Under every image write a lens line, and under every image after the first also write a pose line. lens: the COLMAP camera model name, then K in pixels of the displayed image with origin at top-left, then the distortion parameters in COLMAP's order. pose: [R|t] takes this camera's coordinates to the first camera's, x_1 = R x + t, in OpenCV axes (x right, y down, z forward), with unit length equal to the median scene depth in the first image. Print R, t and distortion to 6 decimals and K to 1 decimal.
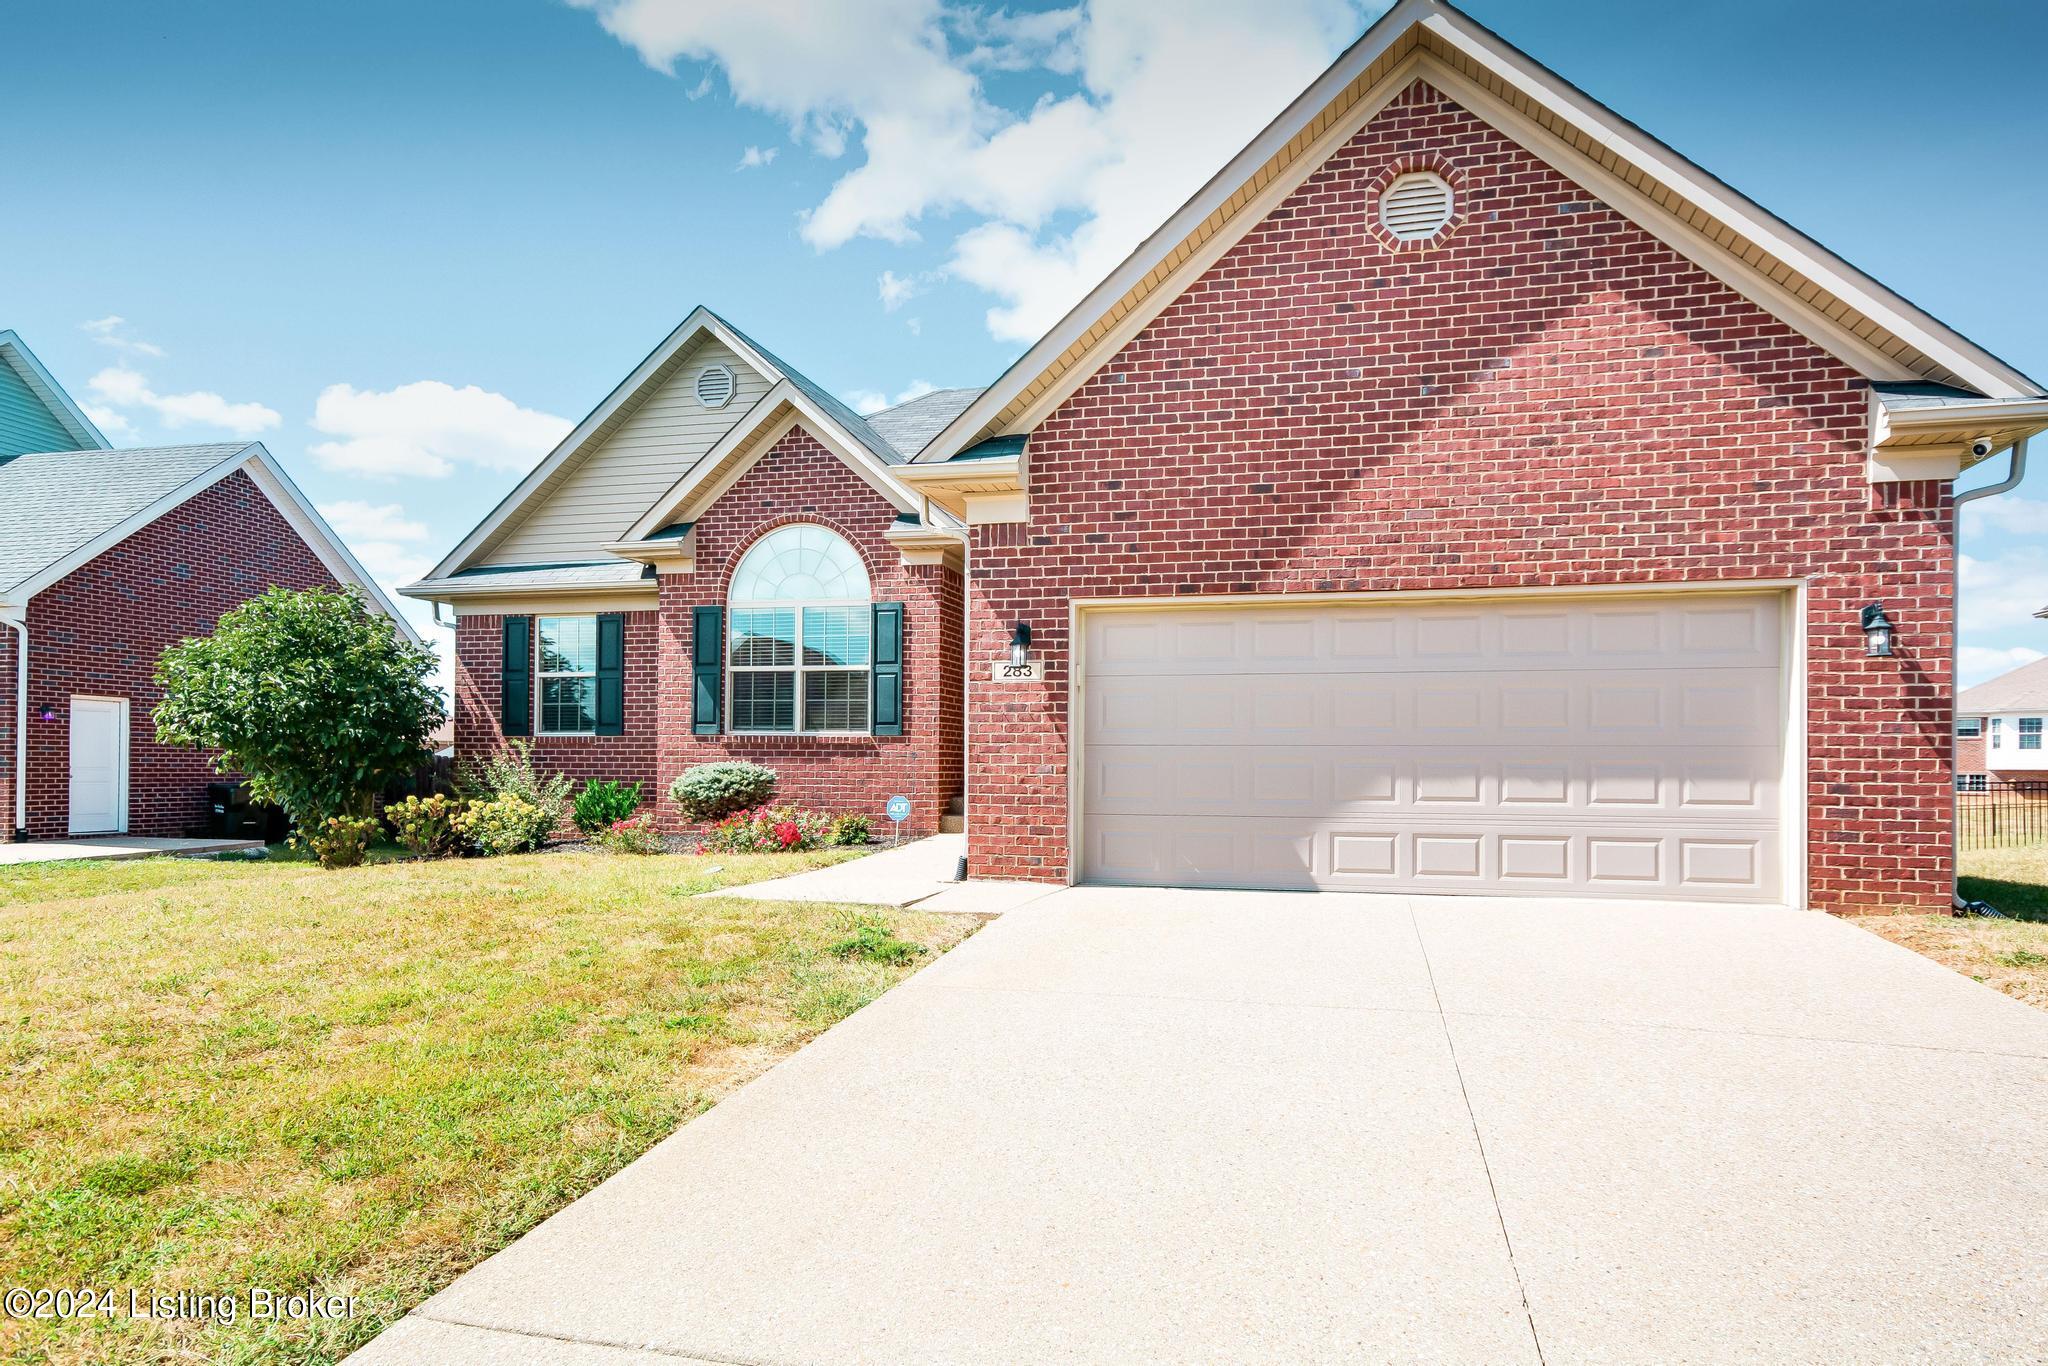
lens RADIAL K [[1245.6, 0, 1029.8], [0, 1245.6, 732.4], [0, 0, 1]] dist [0.004874, 0.004140]
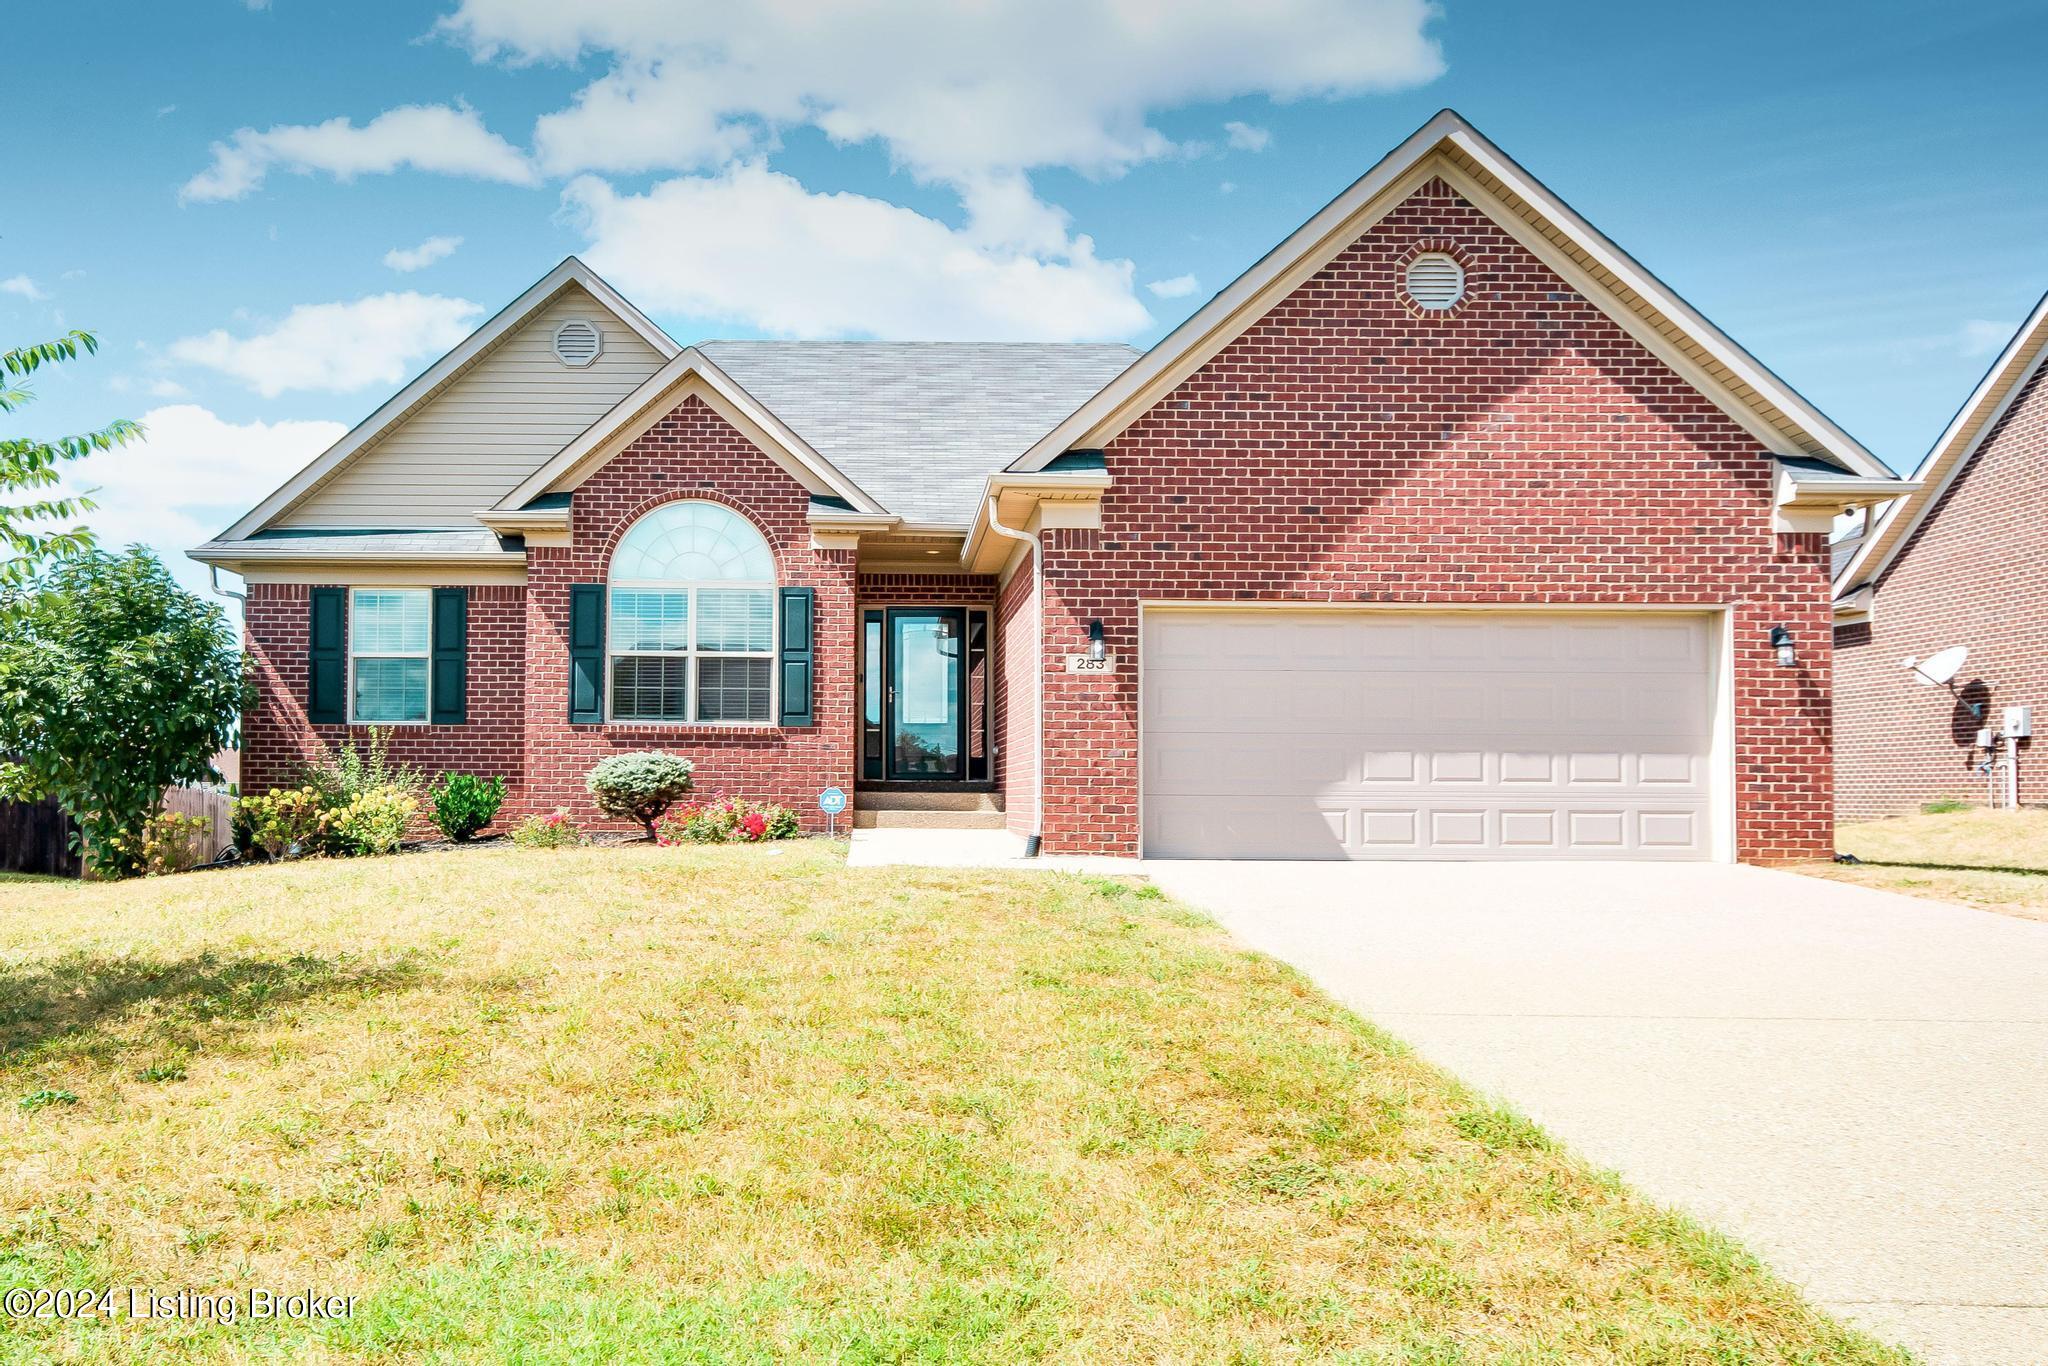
lens RADIAL K [[1690.8, 0, 846.6], [0, 1690.8, 690.3], [0, 0, 1]] dist [0.000314, -0.014510]
pose [[0.970148, 0.015246, 0.242035, -0.598759], [-0.007851, 0.999473, -0.031487, 0.023373], [-0.242387, 0.028647, 0.969757, -0.403324]]
